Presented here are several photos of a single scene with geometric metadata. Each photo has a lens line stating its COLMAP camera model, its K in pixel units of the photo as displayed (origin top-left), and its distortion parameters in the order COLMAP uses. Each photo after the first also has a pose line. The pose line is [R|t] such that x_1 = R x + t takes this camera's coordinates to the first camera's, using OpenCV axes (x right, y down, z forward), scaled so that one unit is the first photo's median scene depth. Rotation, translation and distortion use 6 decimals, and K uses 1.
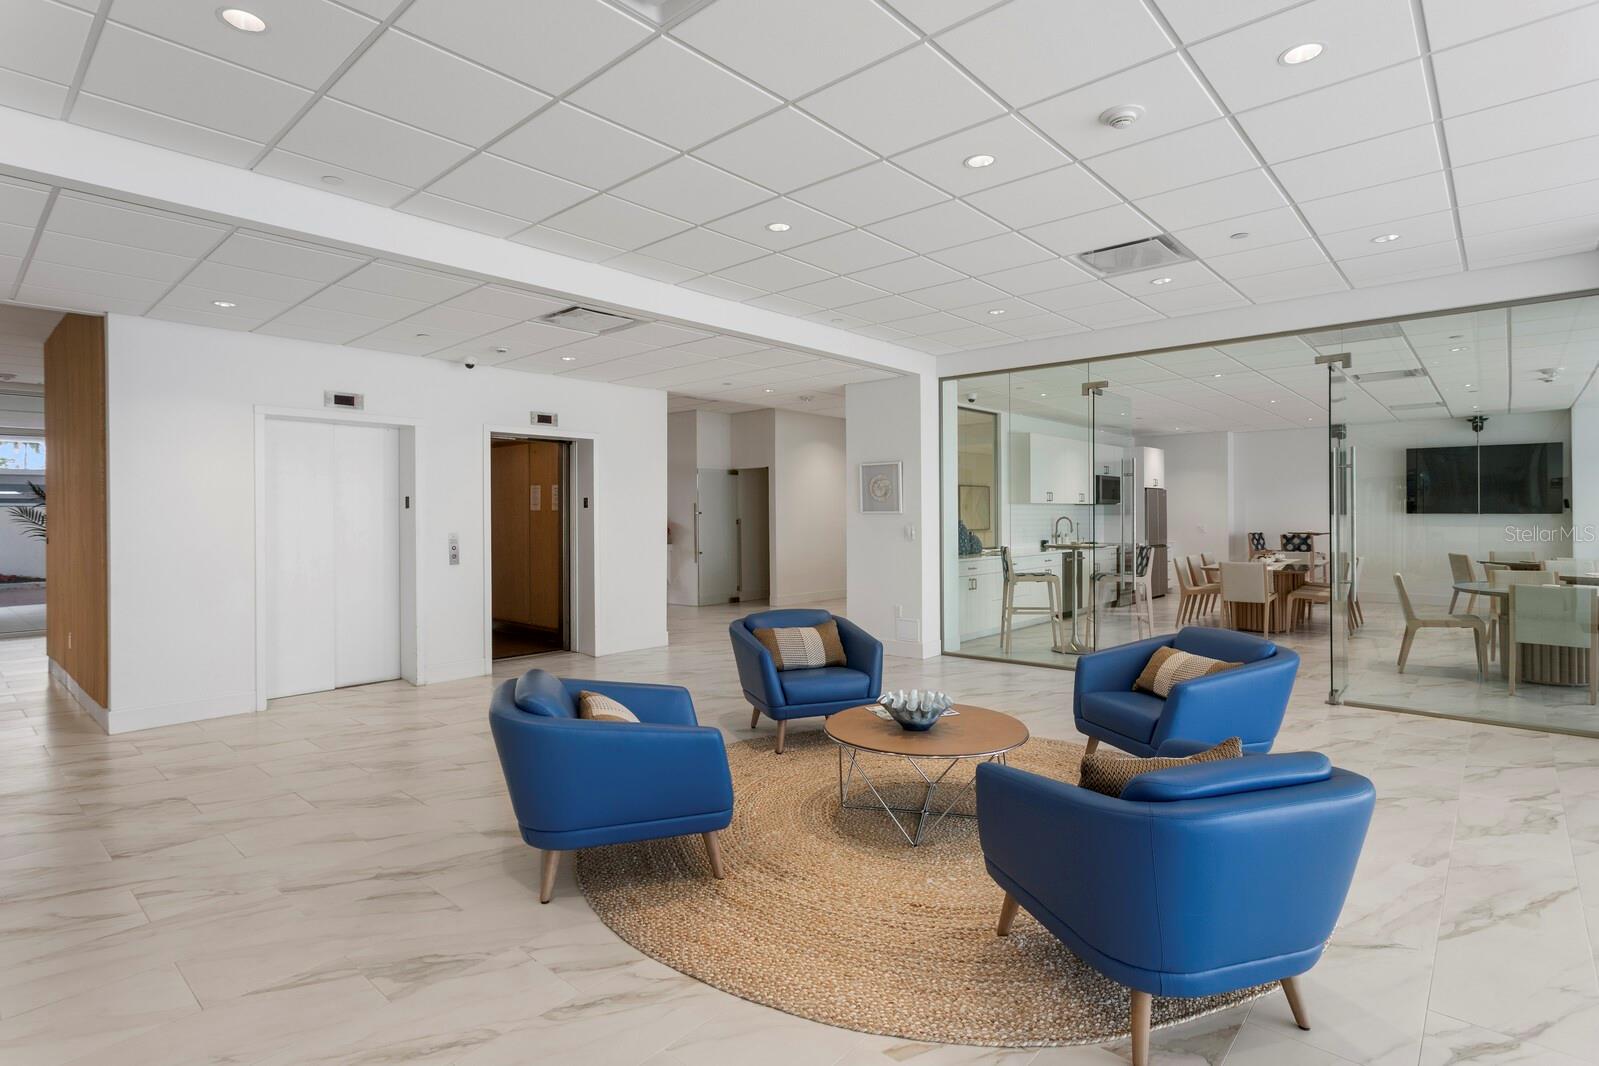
lens RADIAL K [[789.2, 0, 792.6], [0, 789.2, 517.9], [0, 0, 1]] dist [-0.018000, 0.002000]
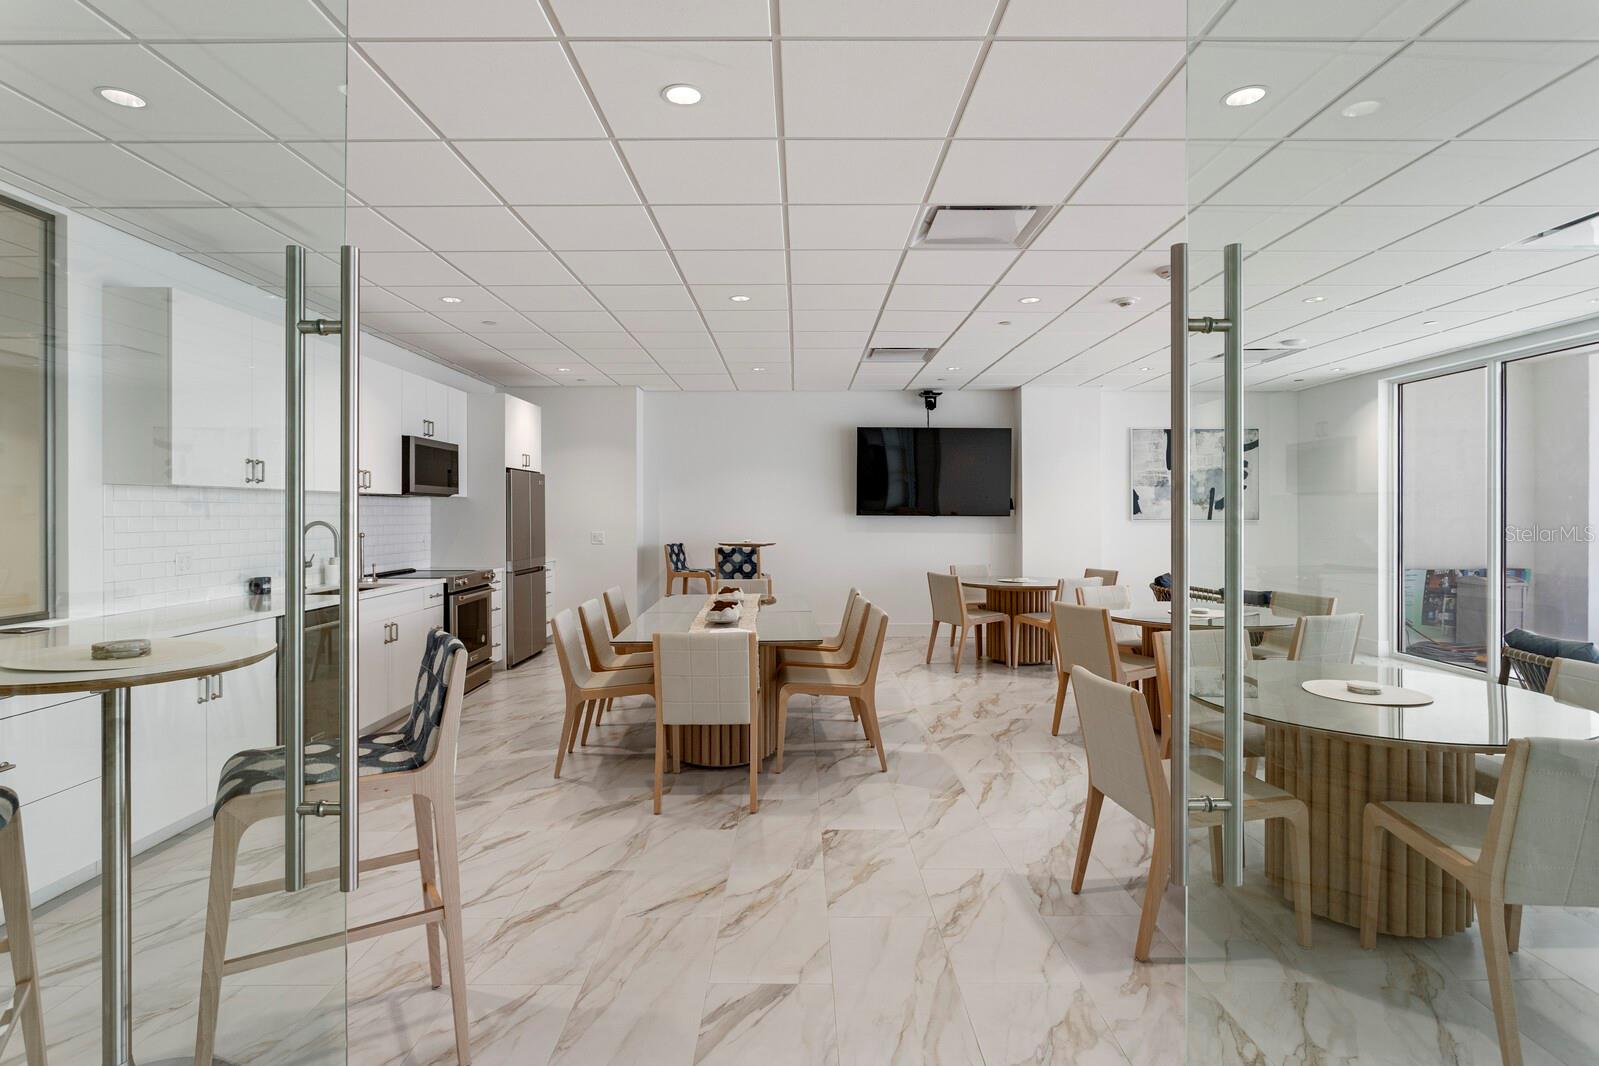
lens RADIAL K [[789.2, 0, 797.0], [0, 789.2, 516.3], [0, 0, 1]] dist [-0.018000, 0.002000]
pose [[0.738800, 0.000277, 0.673925, 0.243182], [0.000183, 1.000000, -0.000613, -0.004087], [-0.673925, 0.000576, 0.738800, 0.487569]]
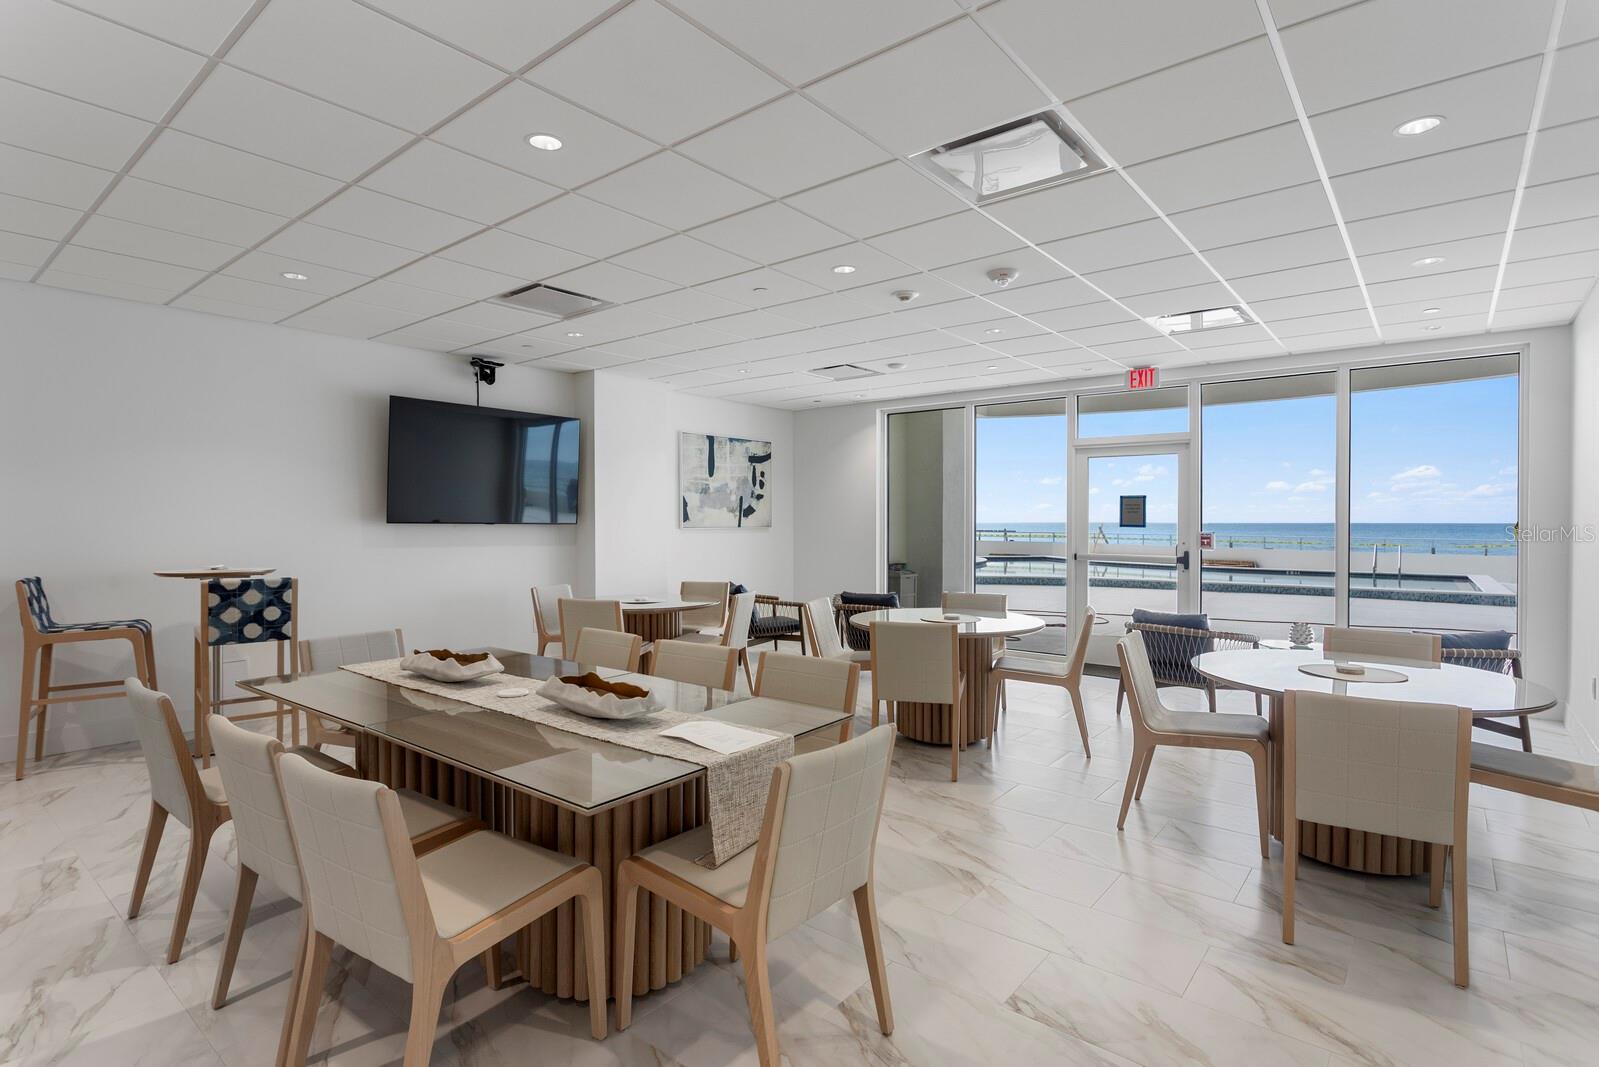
lens RADIAL K [[789.2, 0, 803.1], [0, 789.2, 543.9], [0, 0, 1]] dist [-0.018000, 0.002000]
pose [[-0.050446, -0.027345, 0.998352, 0.261733], [-0.000131, 0.999625, 0.027373, -0.005850], [-0.998727, 0.001250, -0.050430, 0.753864]]
